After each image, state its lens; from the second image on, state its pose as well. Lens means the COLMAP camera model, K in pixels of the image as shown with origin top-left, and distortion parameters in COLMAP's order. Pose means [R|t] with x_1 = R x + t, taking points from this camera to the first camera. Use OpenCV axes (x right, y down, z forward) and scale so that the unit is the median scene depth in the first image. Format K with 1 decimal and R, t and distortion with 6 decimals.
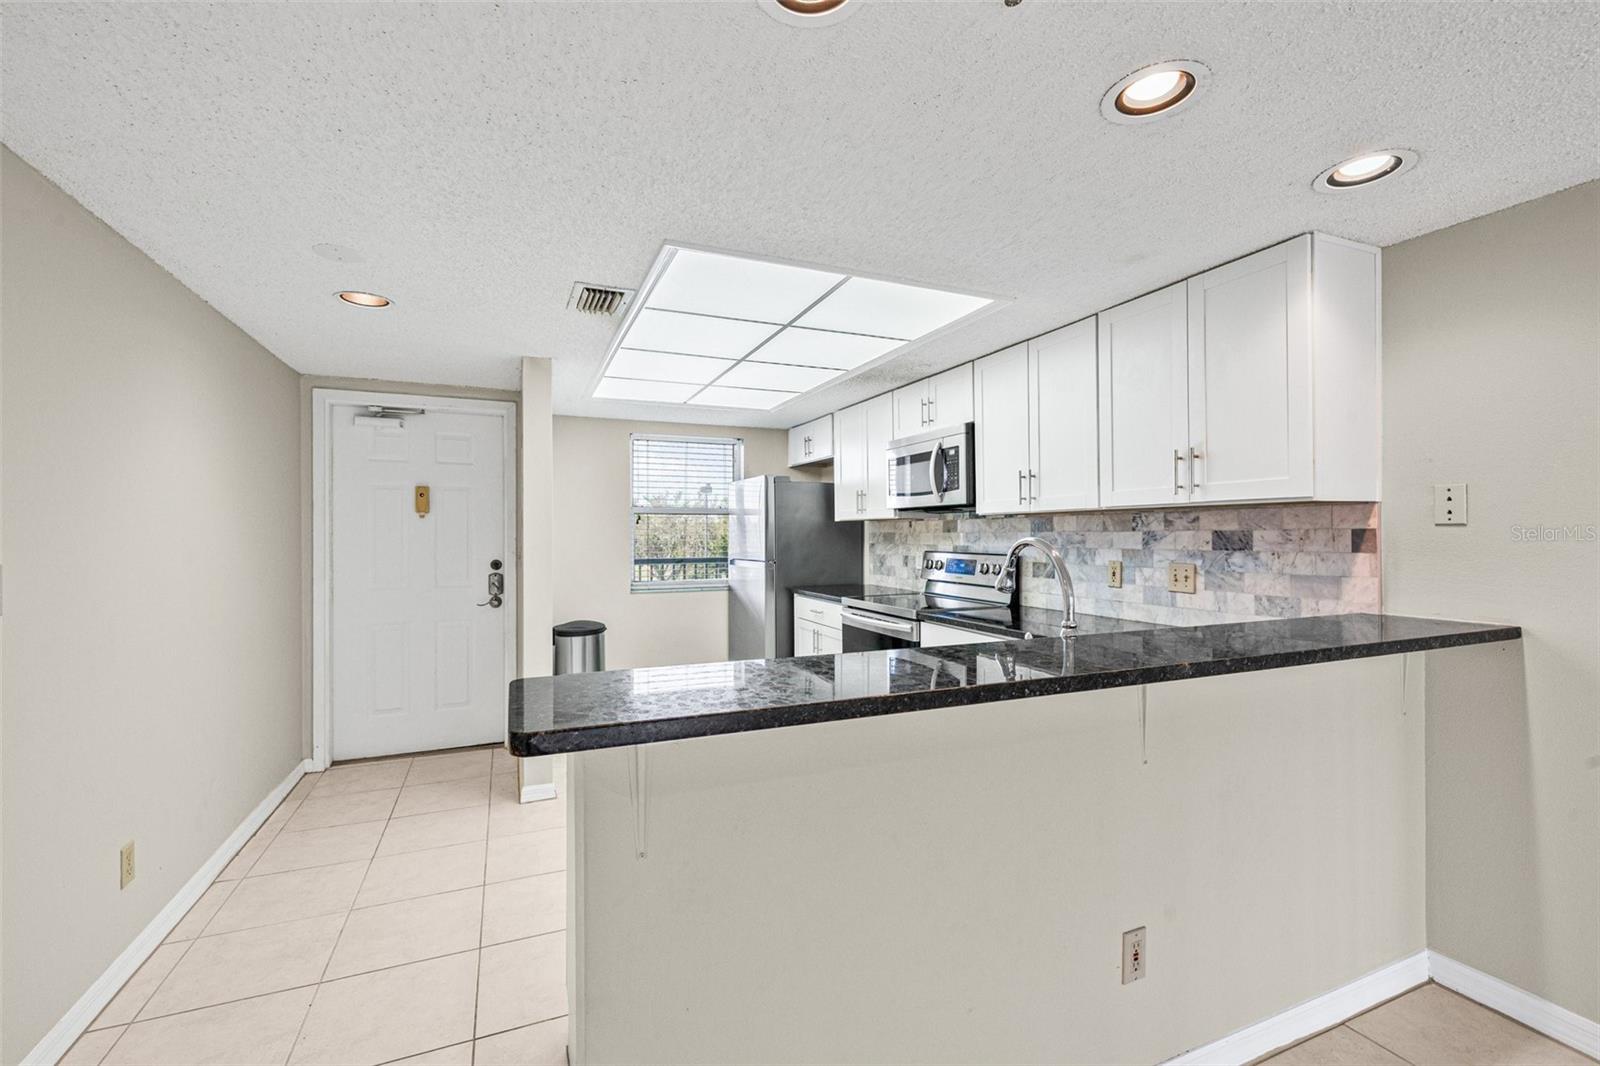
lens RADIAL K [[673.2, 0, 795.2], [0, 673.2, 529.2], [0, 0, 1]] dist [0.000662, 0.000251]
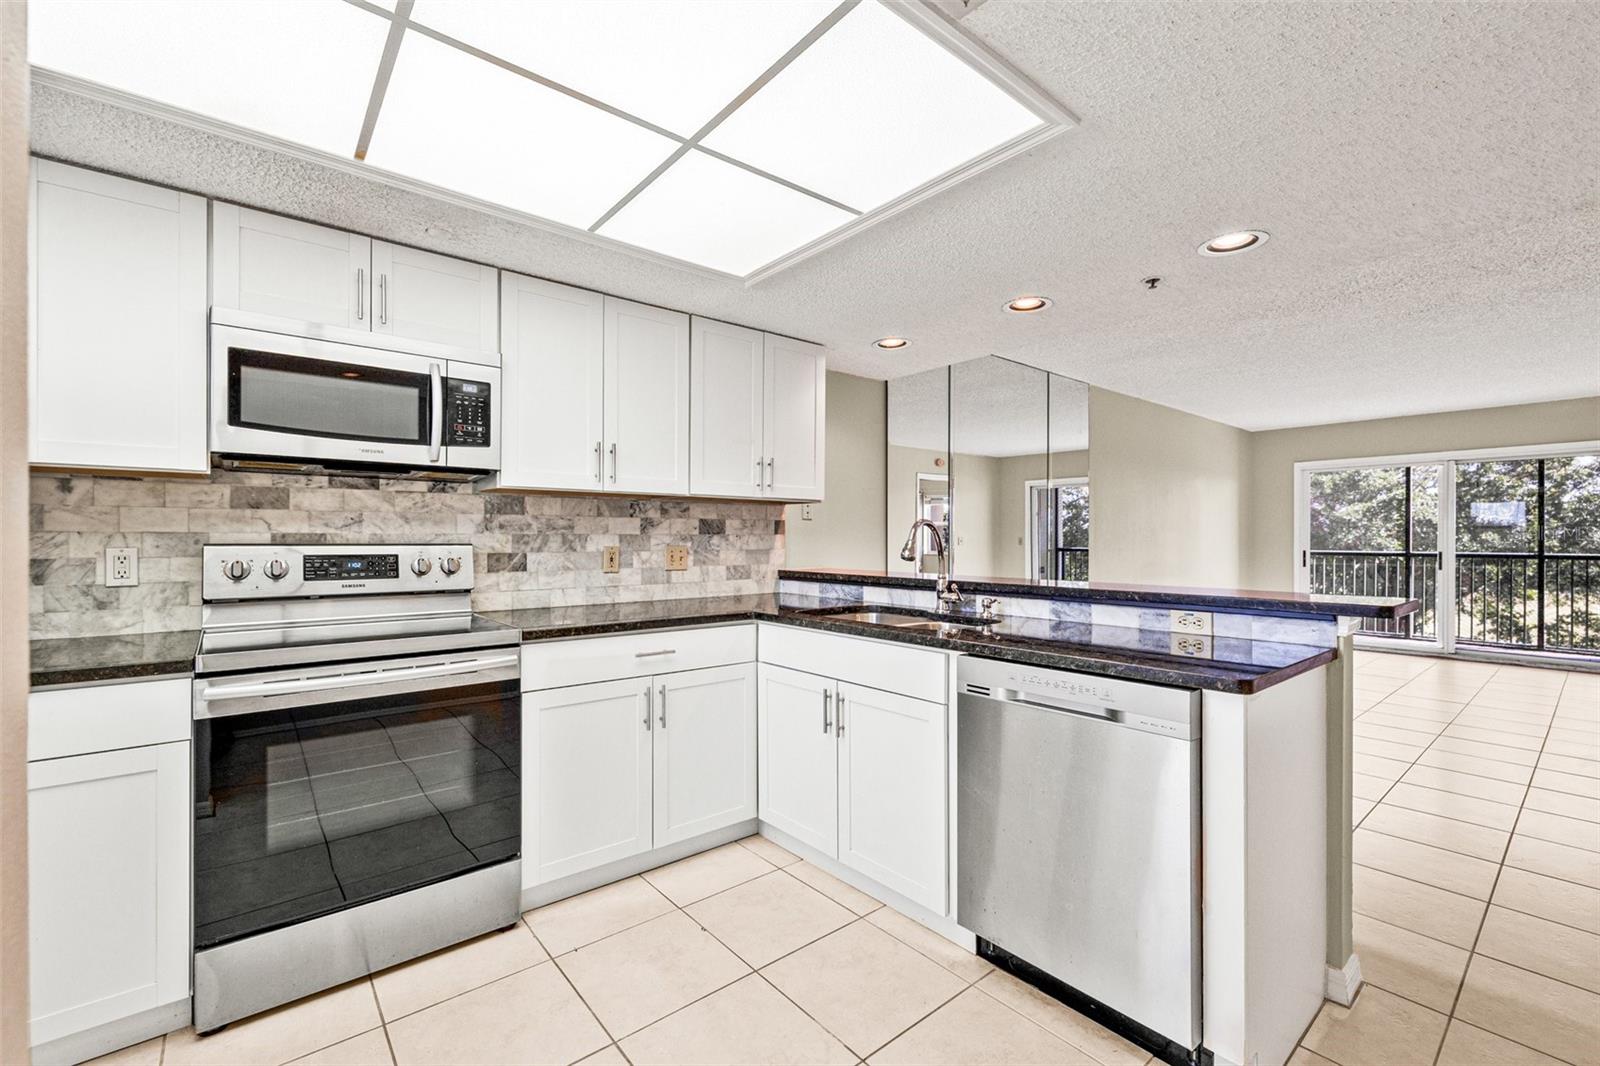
lens RADIAL K [[681.9, 0, 795.6], [0, 681.9, 544.2], [0, 0, 1]] dist [-0.000393, 0.000452]
pose [[-0.282822, -0.005789, 0.959155, -0.535009], [-0.008333, 0.999959, 0.003578, 0.035107], [-0.959136, -0.006981, -0.282858, 0.950209]]
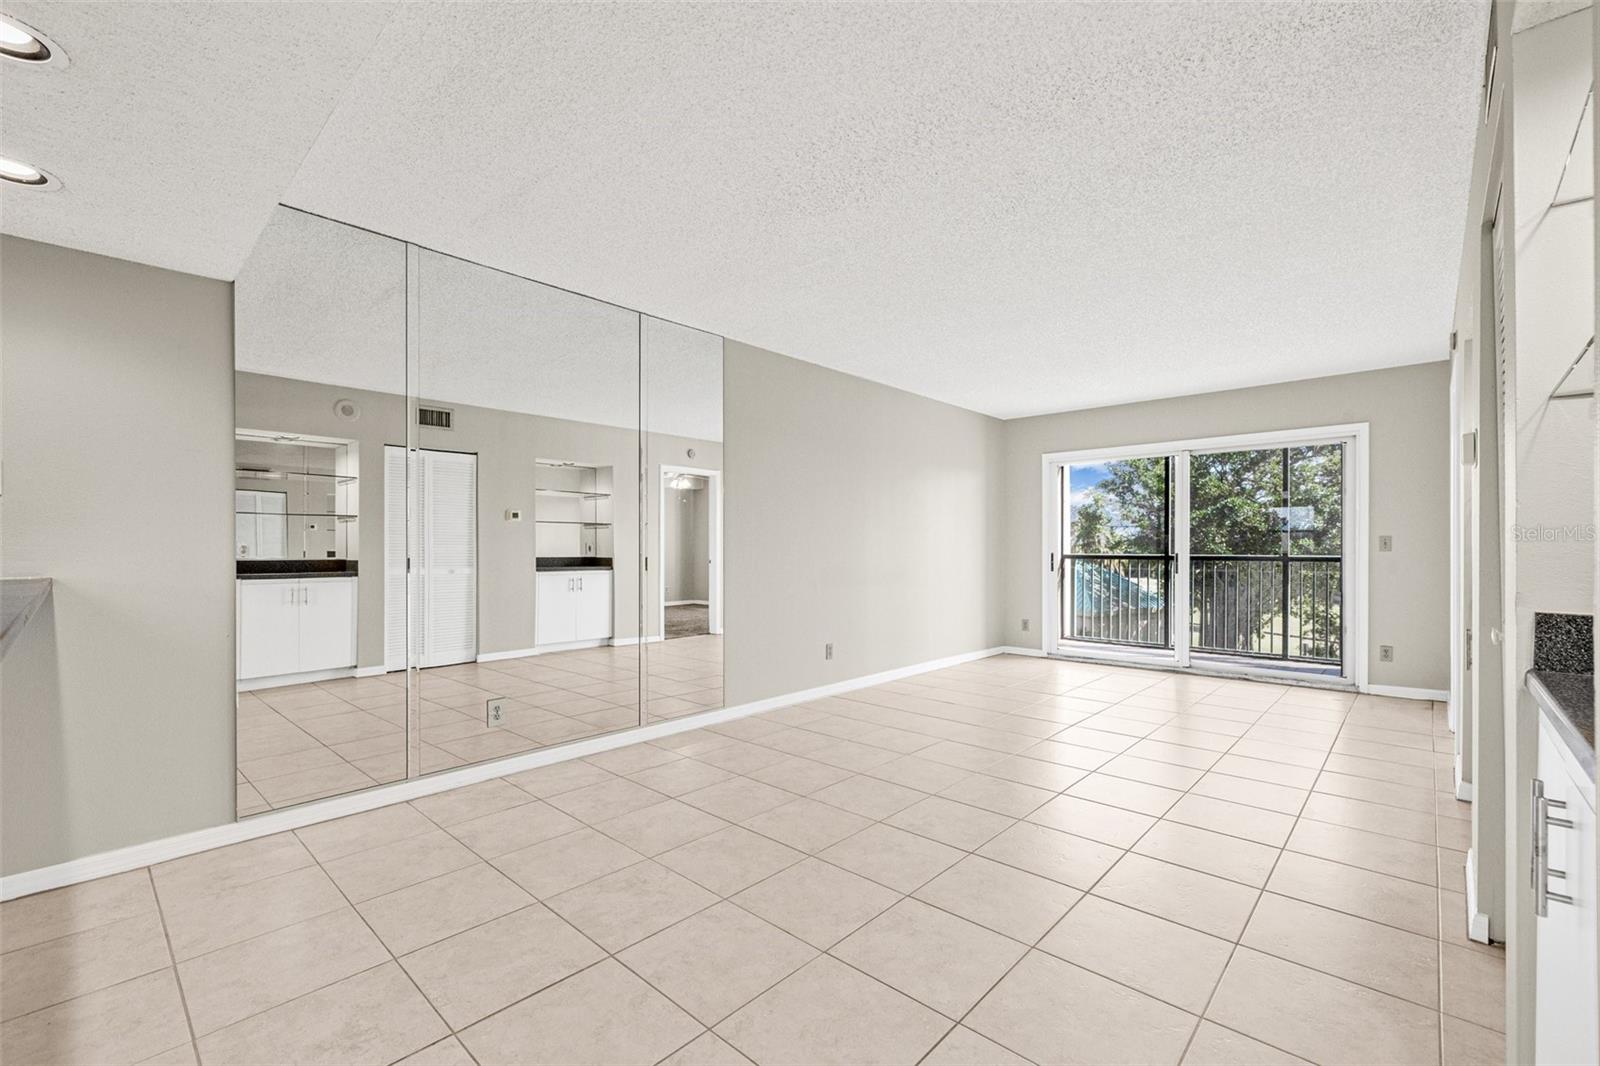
lens RADIAL K [[681.9, 0, 795.6], [0, 681.9, 544.2], [0, 0, 1]] dist [-0.000393, 0.000452]
pose [[-0.403837, 0.006076, 0.914811, -0.361420], [-0.005734, 0.999941, -0.009173, 0.047769], [-0.914813, -0.008950, -0.403778, 0.140083]]
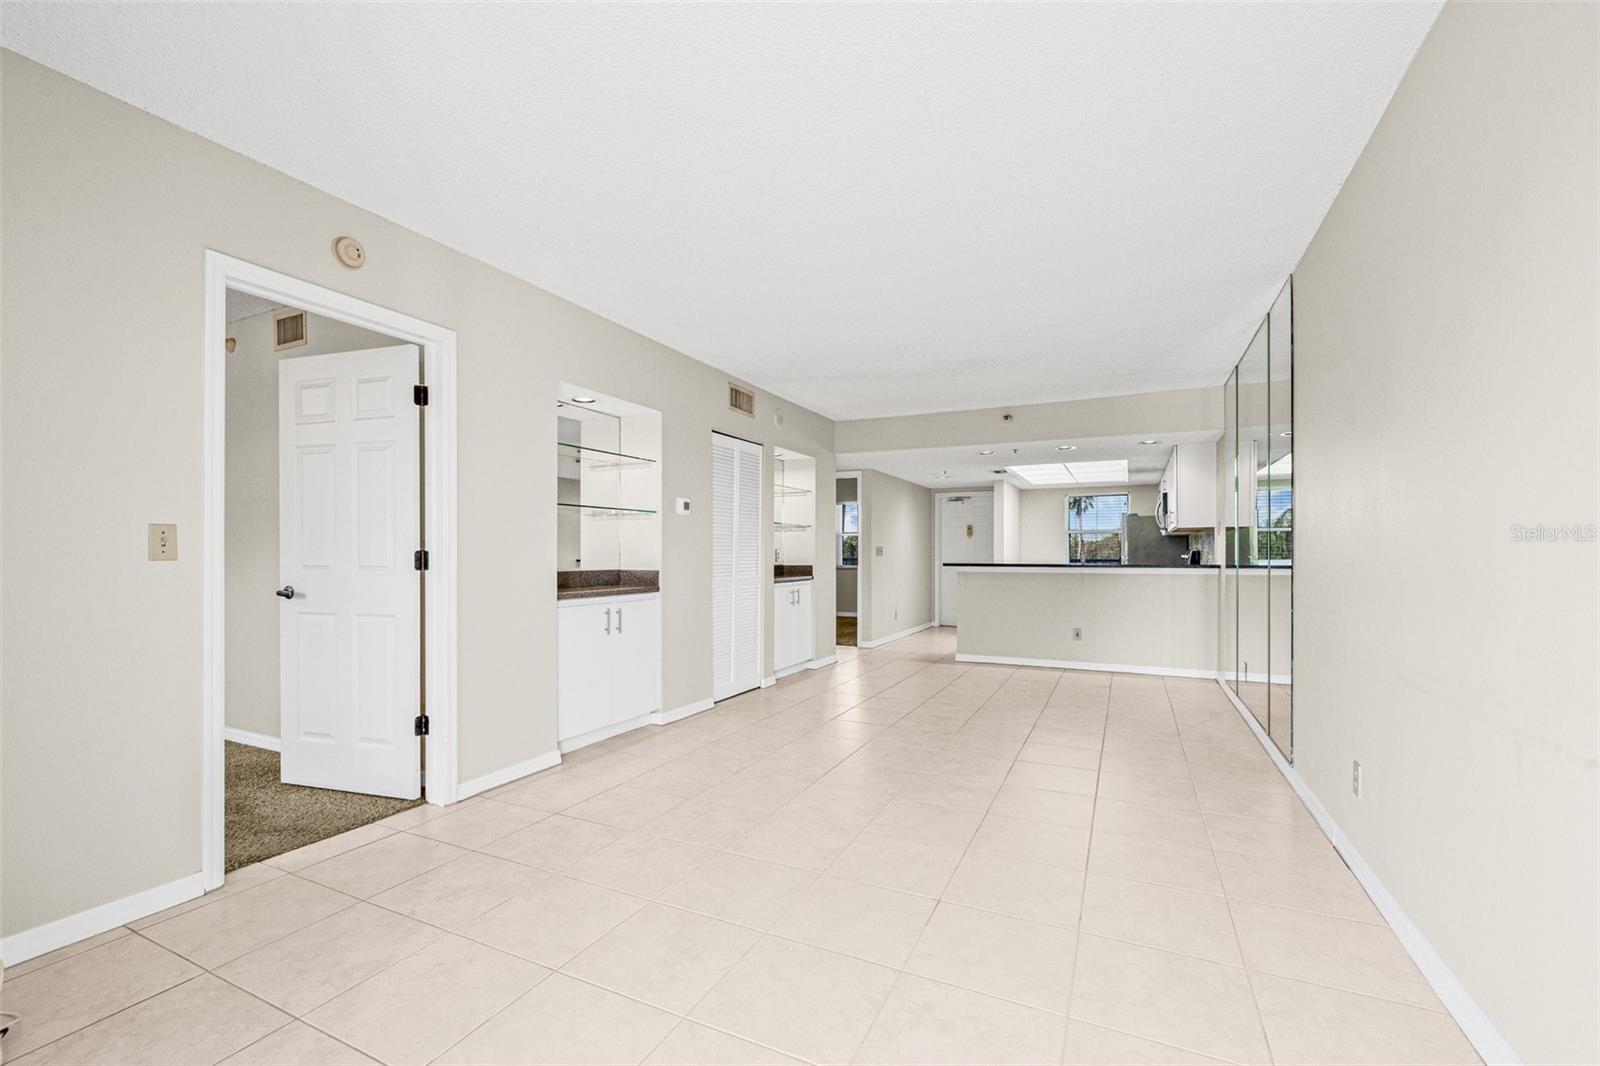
lens RADIAL K [[673.7, 0, 798.6], [0, 673.7, 545.7], [0, 0, 1]] dist [-0.012675, 0.000196]
pose [[0.654198, -0.005218, -0.756306, 1.237906], [0.000494, 0.999979, -0.006472, 0.035268], [0.756323, 0.003861, 0.654187, -1.516082]]
